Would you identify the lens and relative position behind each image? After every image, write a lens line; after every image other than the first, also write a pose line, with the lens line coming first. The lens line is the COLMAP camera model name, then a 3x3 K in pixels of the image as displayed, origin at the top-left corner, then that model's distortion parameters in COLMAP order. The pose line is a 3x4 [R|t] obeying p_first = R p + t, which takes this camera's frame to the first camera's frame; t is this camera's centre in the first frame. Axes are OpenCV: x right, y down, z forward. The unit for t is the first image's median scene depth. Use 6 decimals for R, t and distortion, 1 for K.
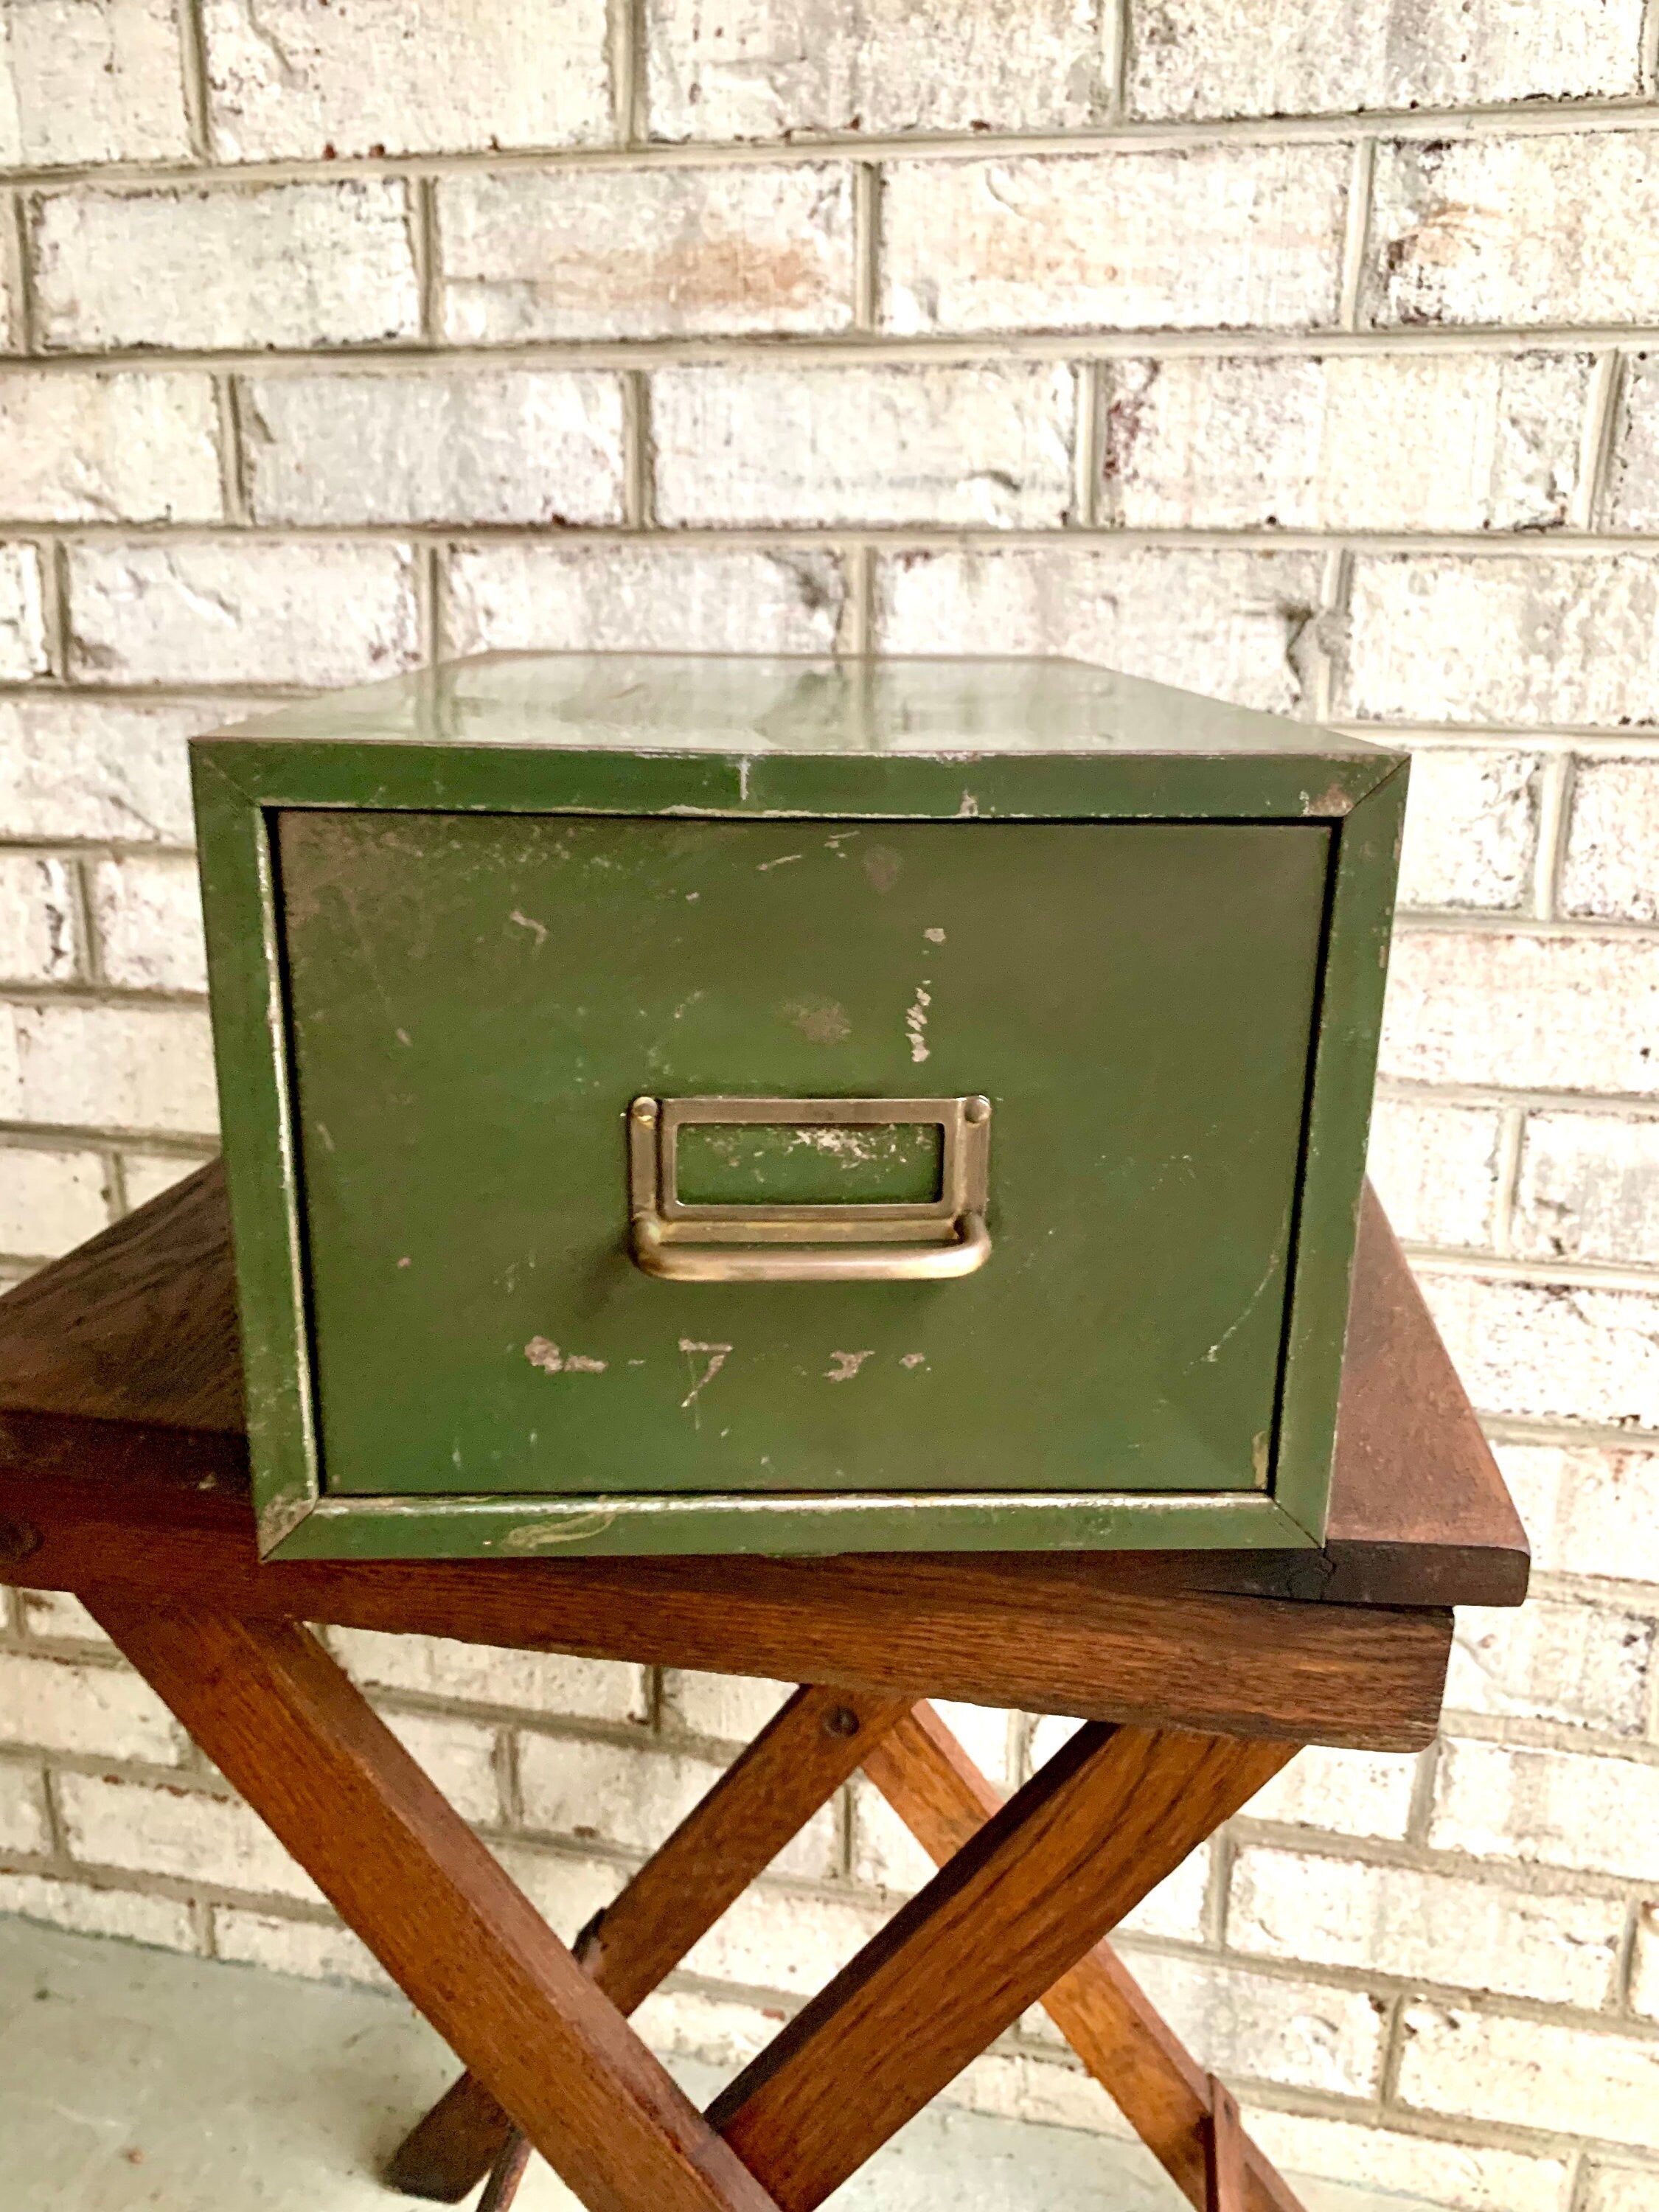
lens RADIAL K [[1727.3, 0, 832.1], [0, 1727.3, 1085.1], [0, 0, 1]] dist [-0.007277, 0.004740]
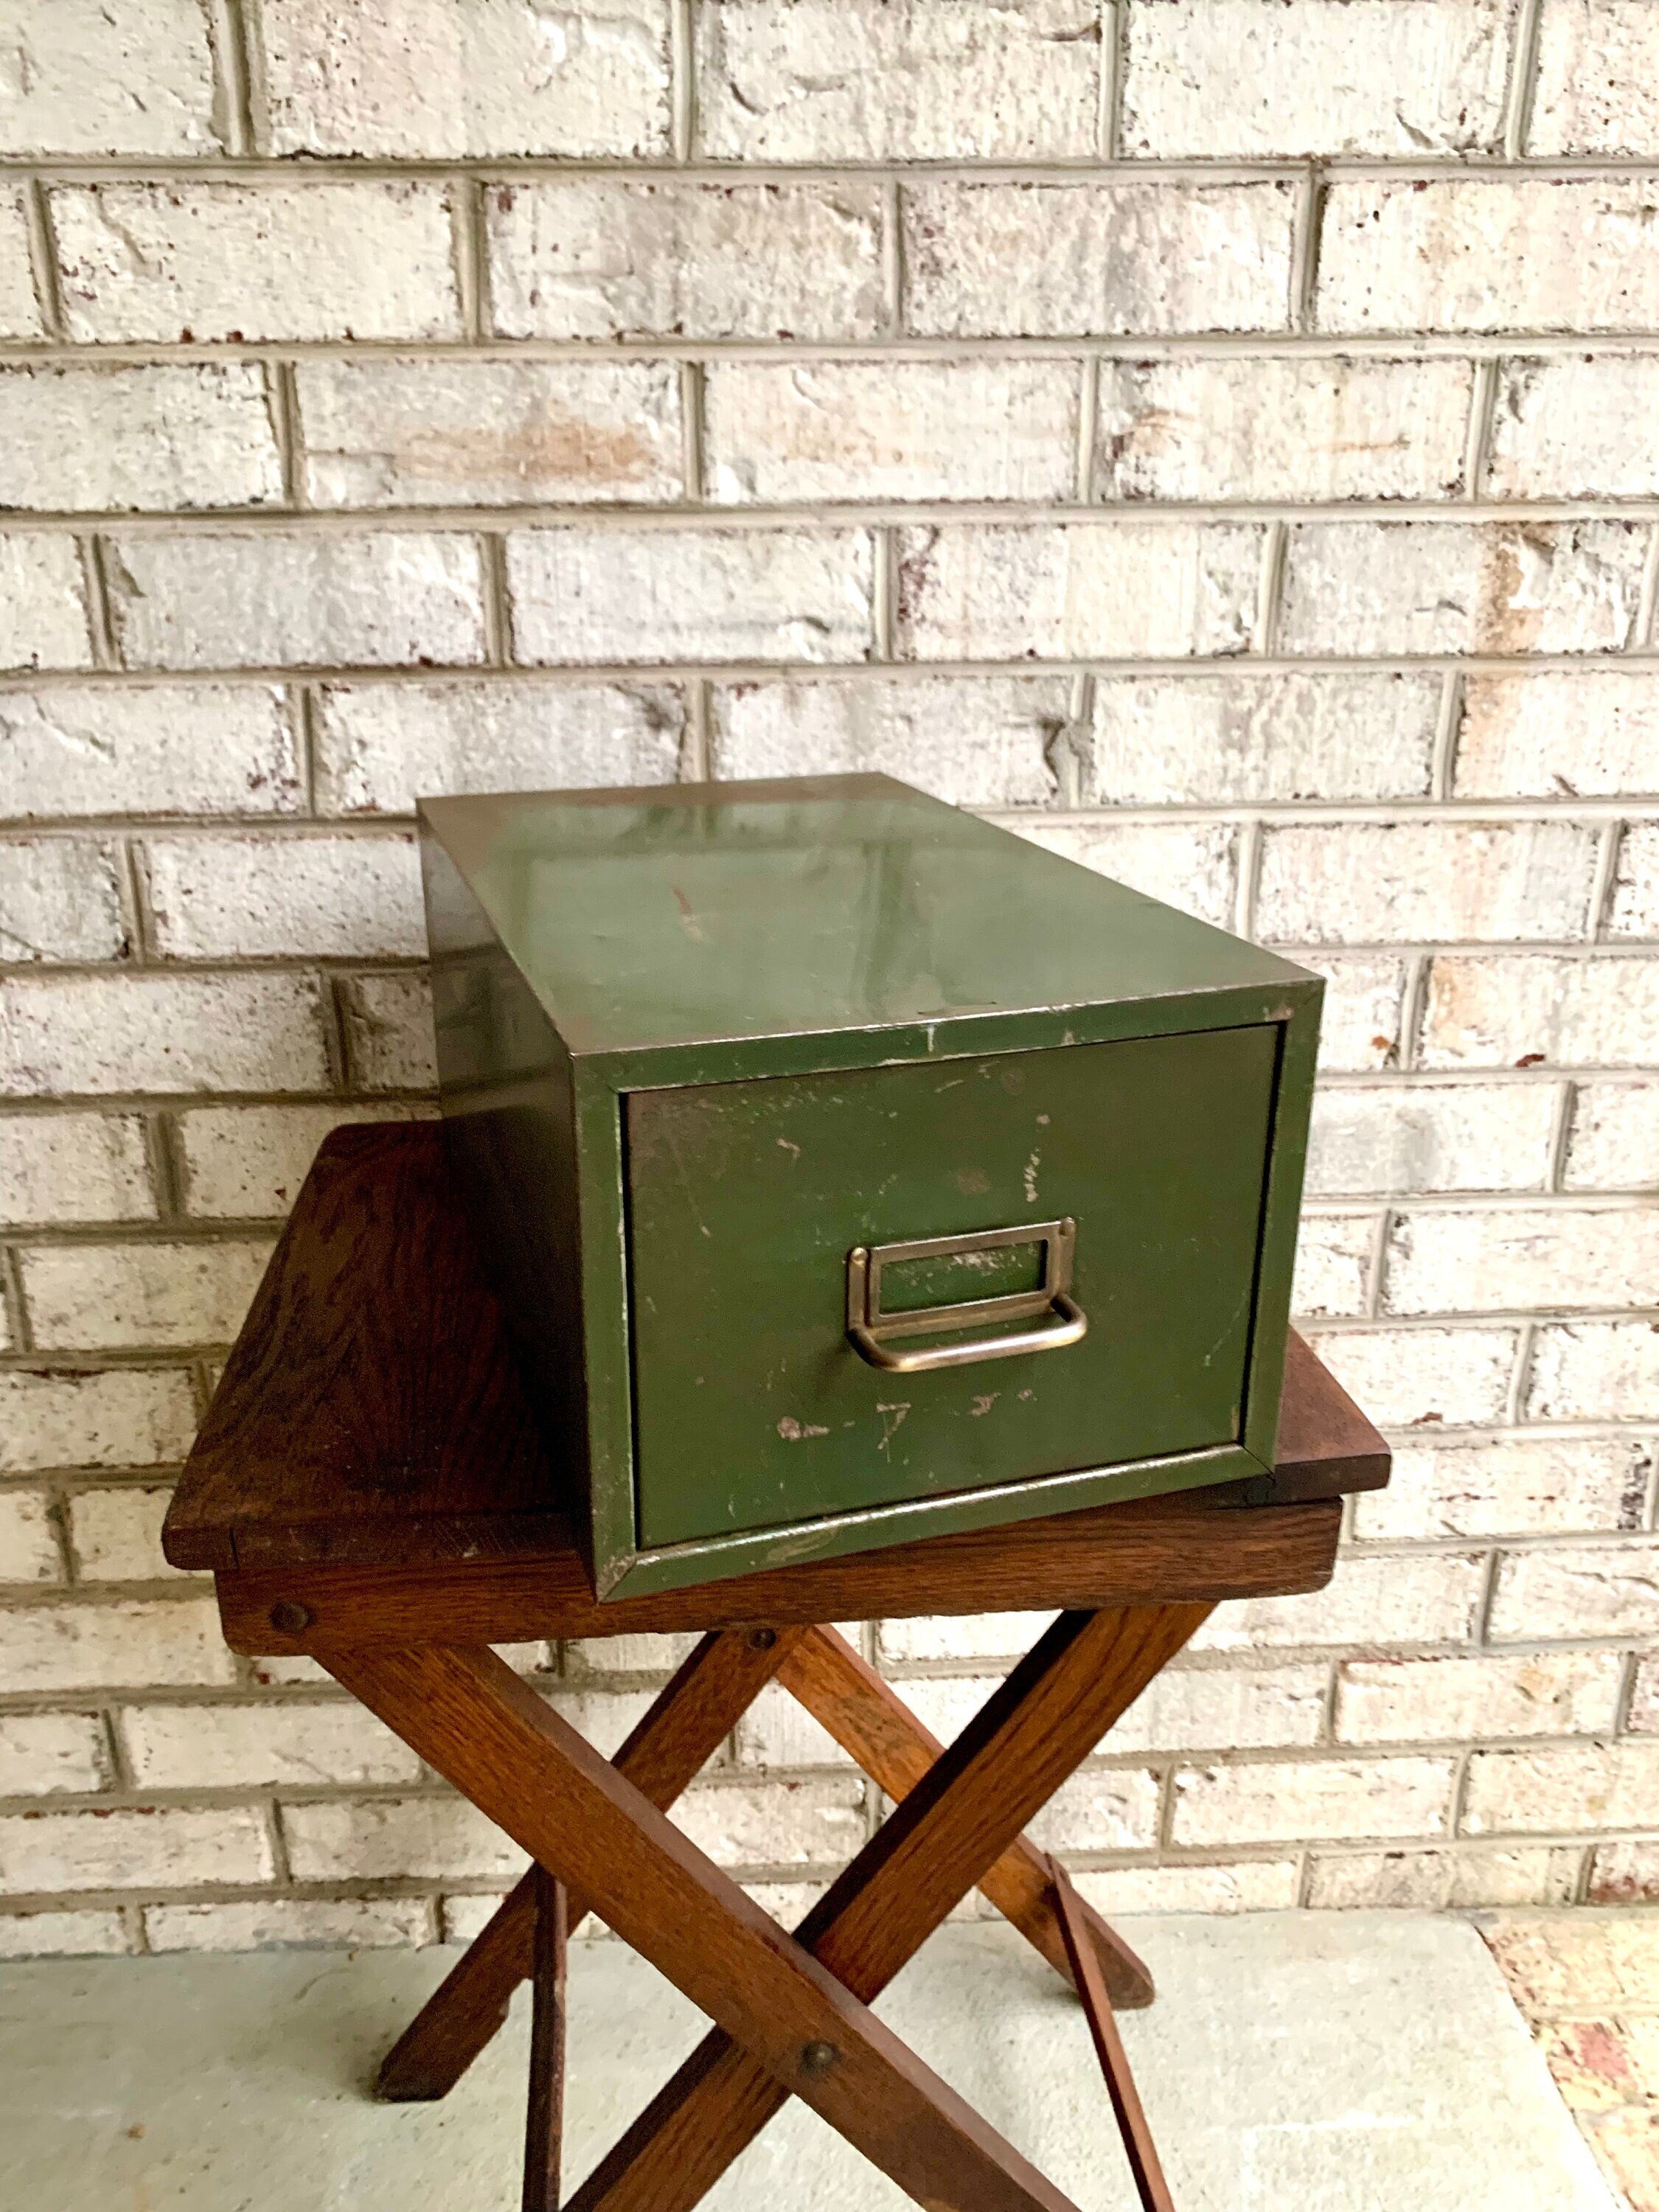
lens RADIAL K [[1727.3, 0, 803.2], [0, 1727.3, 1106.4], [0, 0, 1]] dist [-0.007277, 0.004740]
pose [[0.964696, -0.108373, 0.240037, -0.235353], [0.091057, 0.992454, 0.082122, -0.113283], [-0.247126, -0.057366, 0.967284, -0.187400]]
